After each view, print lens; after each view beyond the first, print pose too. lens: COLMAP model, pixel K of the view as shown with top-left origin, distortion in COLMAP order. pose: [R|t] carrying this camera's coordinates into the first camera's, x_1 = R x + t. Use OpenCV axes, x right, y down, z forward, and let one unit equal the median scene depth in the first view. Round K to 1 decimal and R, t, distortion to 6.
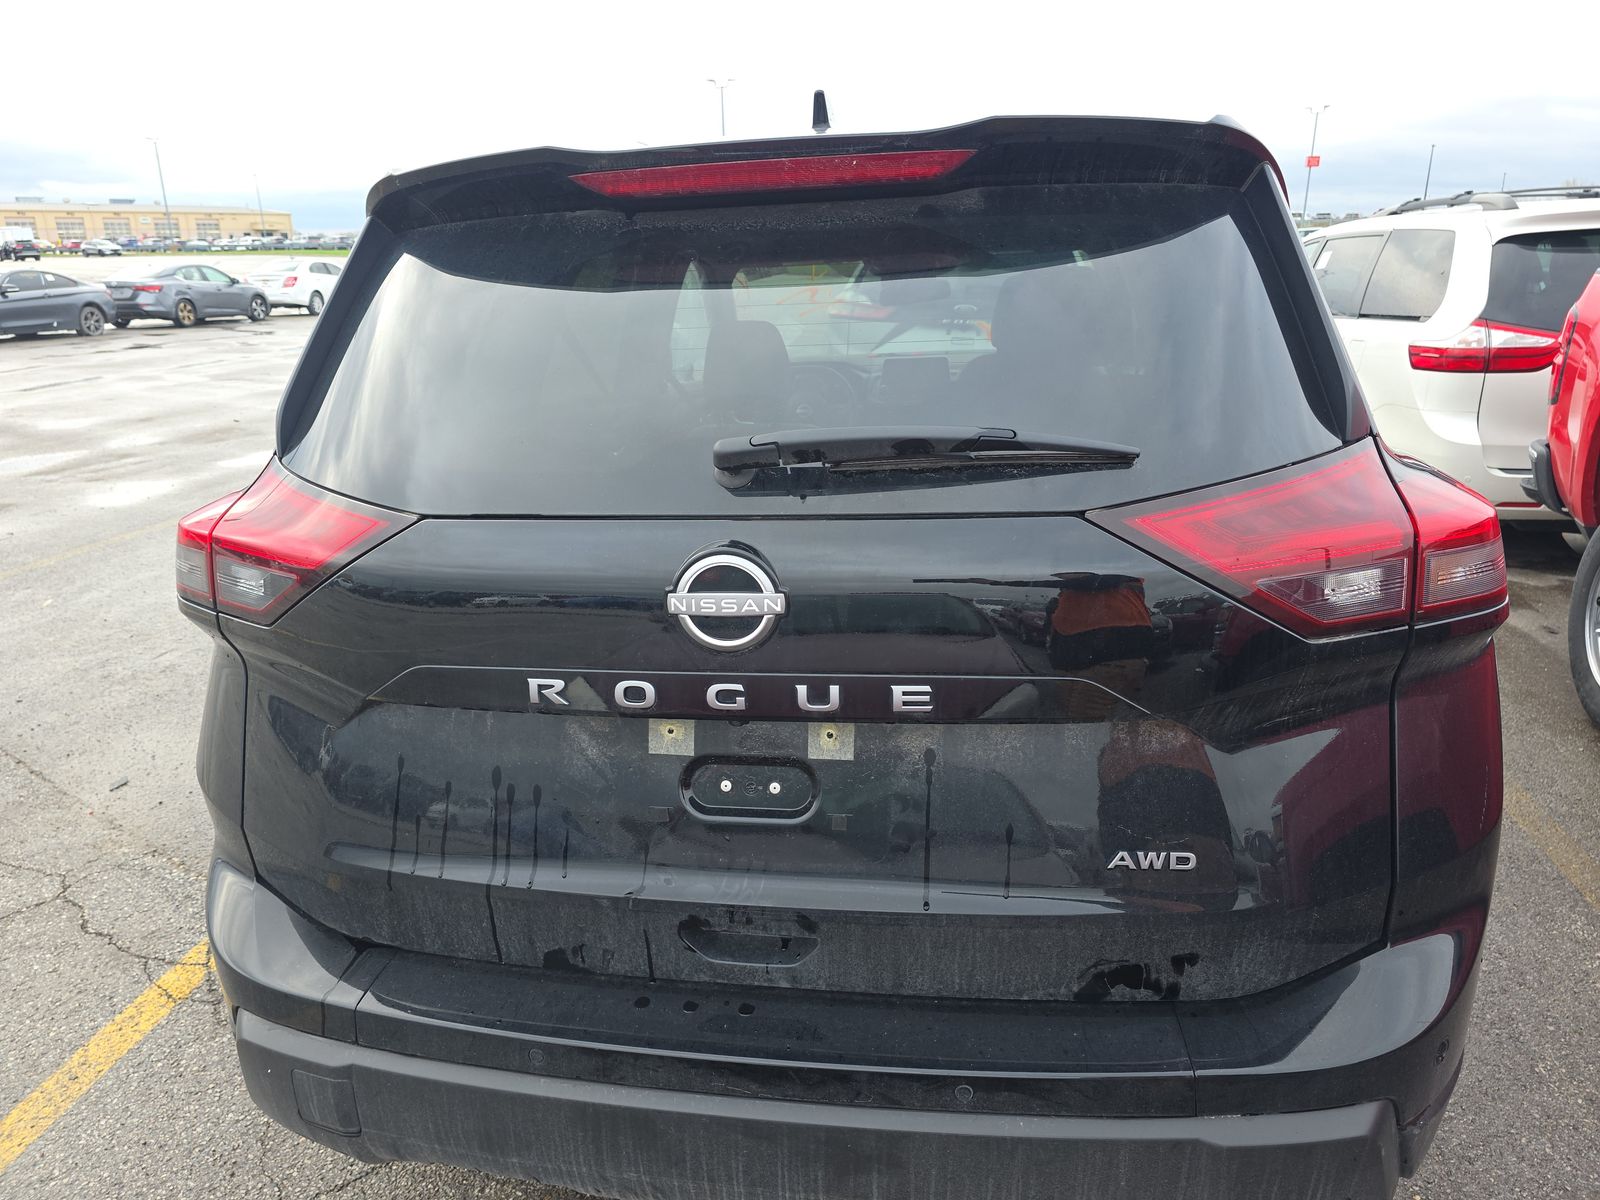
lens RADIAL K [[1069.3, 0, 798.6], [0, 1069.3, 589.6], [0, 0, 1]] dist [0.036364, -0.013223]
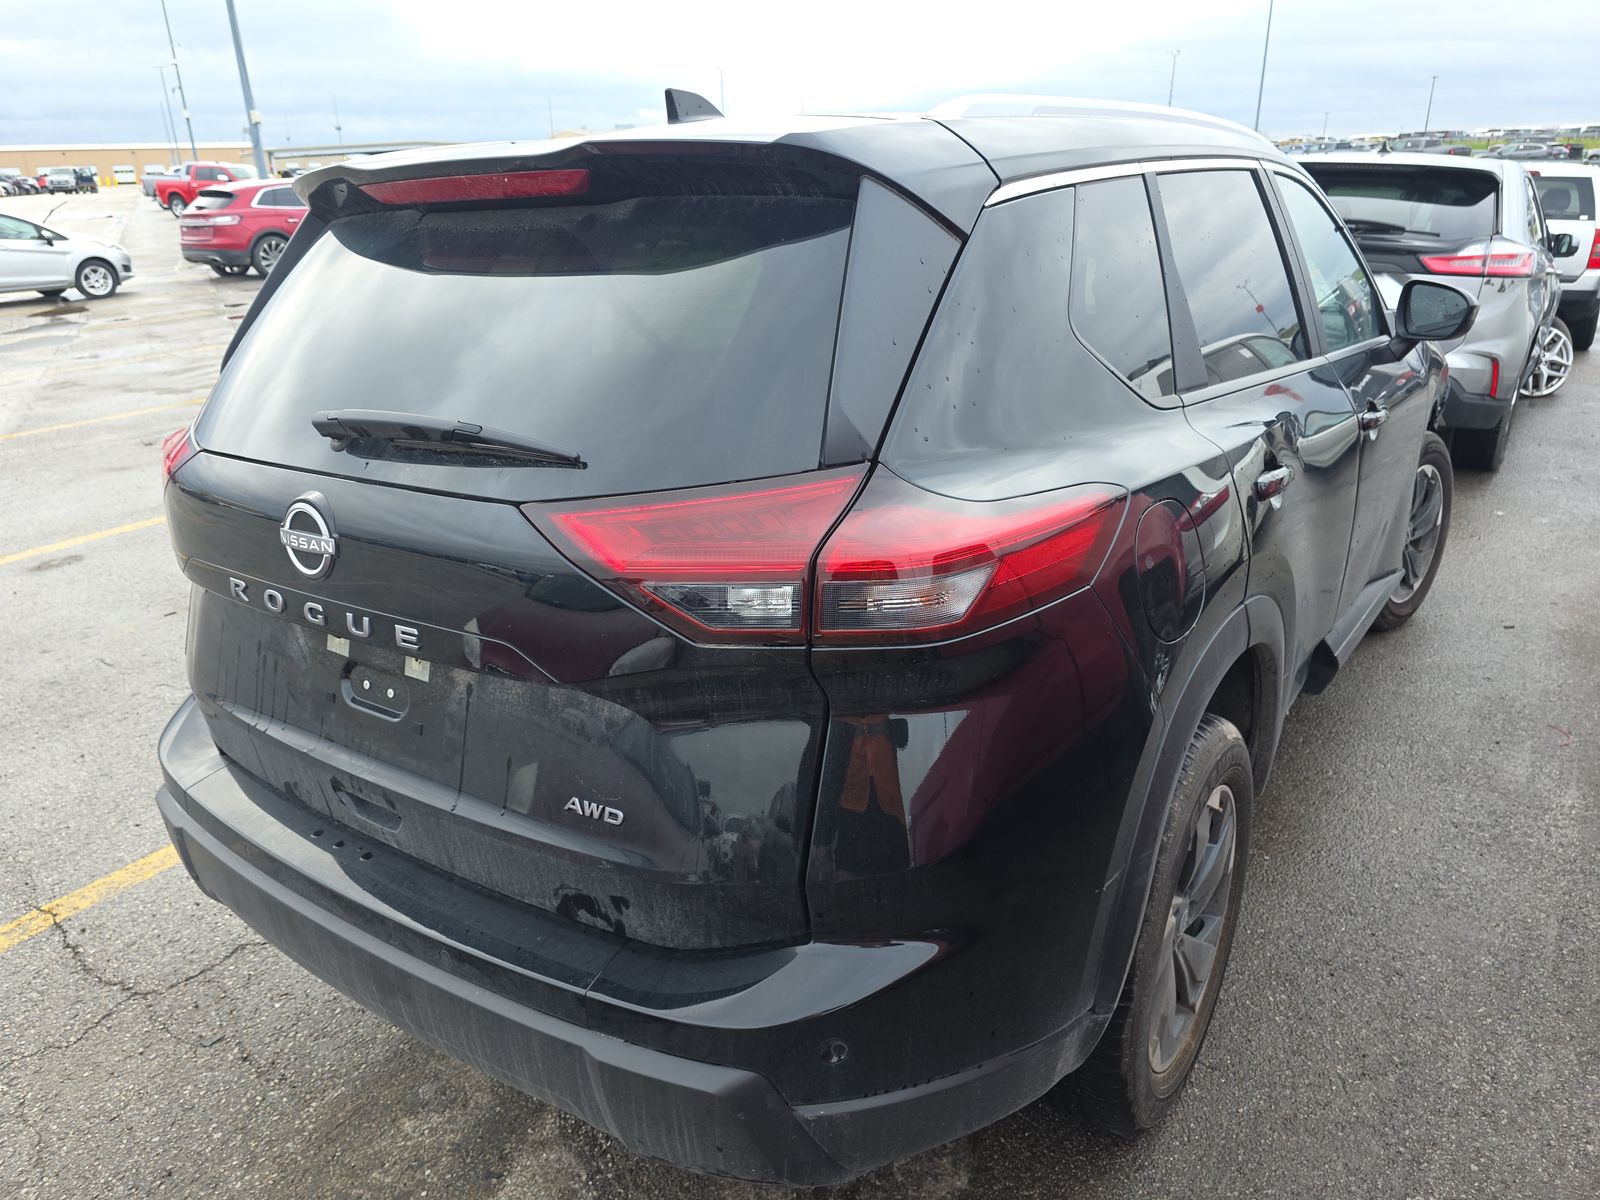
lens RADIAL K [[1069.3, 0, 800.1], [0, 1069.3, 606.2], [0, 0, 1]] dist [0.036364, -0.013223]
pose [[0.905271, 0.153477, -0.396144, 0.952016], [-0.121598, 0.987059, 0.104538, -0.112171], [0.407062, -0.046465, 0.912218, 0.050144]]
